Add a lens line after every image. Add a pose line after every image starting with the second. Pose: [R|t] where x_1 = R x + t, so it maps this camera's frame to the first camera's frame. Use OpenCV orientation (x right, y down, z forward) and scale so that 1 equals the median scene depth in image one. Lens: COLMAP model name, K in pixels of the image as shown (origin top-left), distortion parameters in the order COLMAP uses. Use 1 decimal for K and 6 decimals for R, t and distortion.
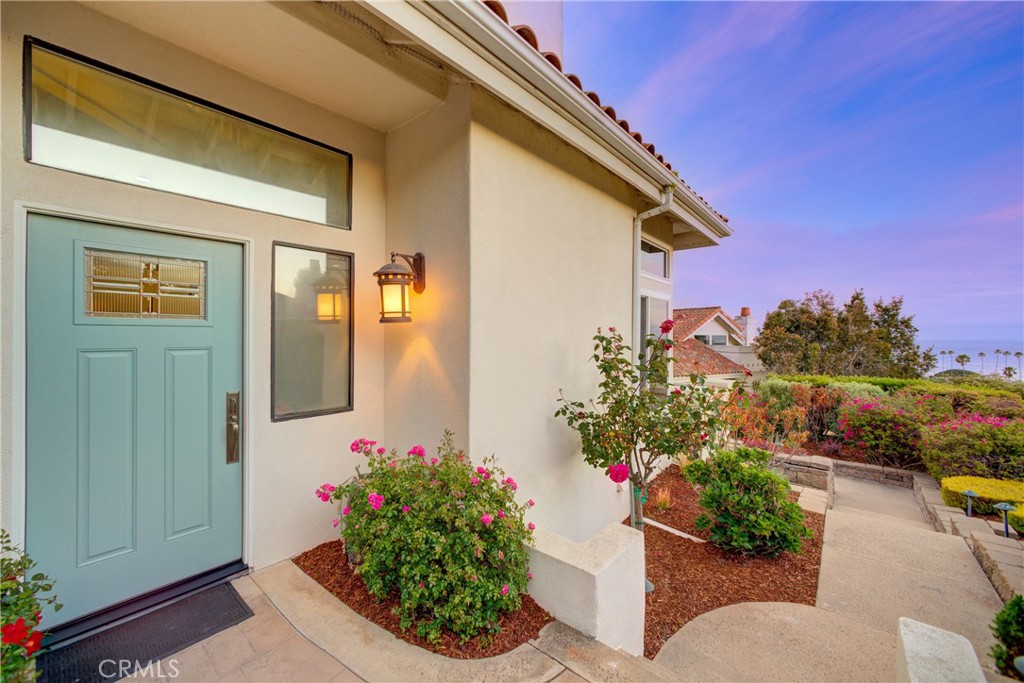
lens RADIAL K [[403.5, 0, 506.5], [0, 403.5, 337.0], [0, 0, 1]] dist [-0.019047, 0.007694]
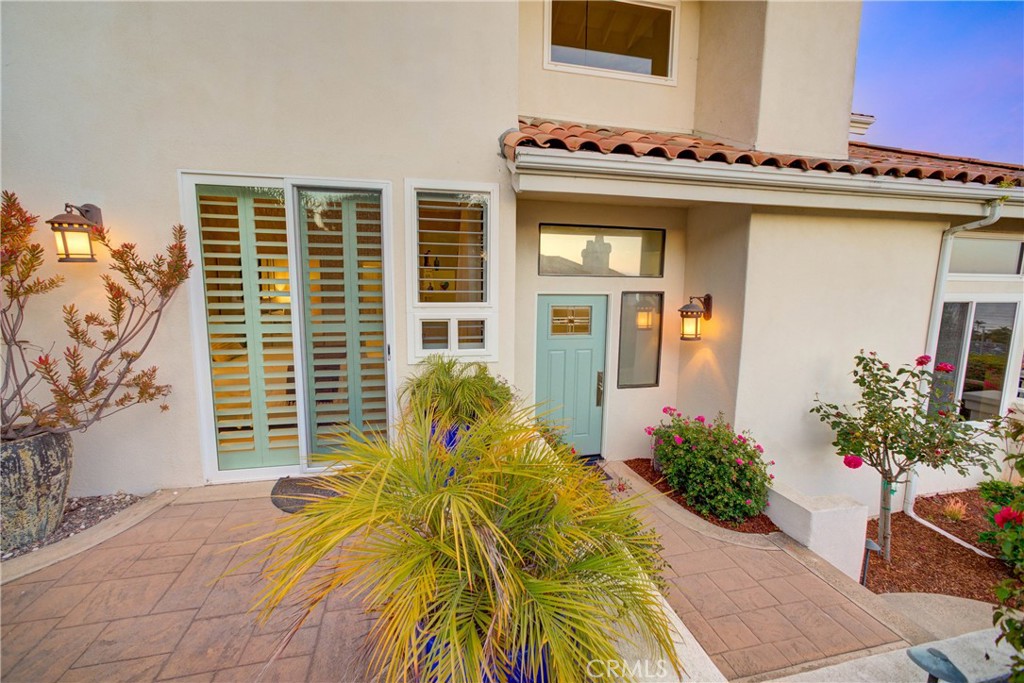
lens RADIAL K [[403.5, 0, 506.5], [0, 403.5, 337.0], [0, 0, 1]] dist [-0.019047, 0.007694]
pose [[0.797160, 0.077496, -0.598775, 0.129992], [-0.008156, 0.993020, 0.117663, -0.281762], [0.603714, -0.088912, 0.792228, -0.904970]]
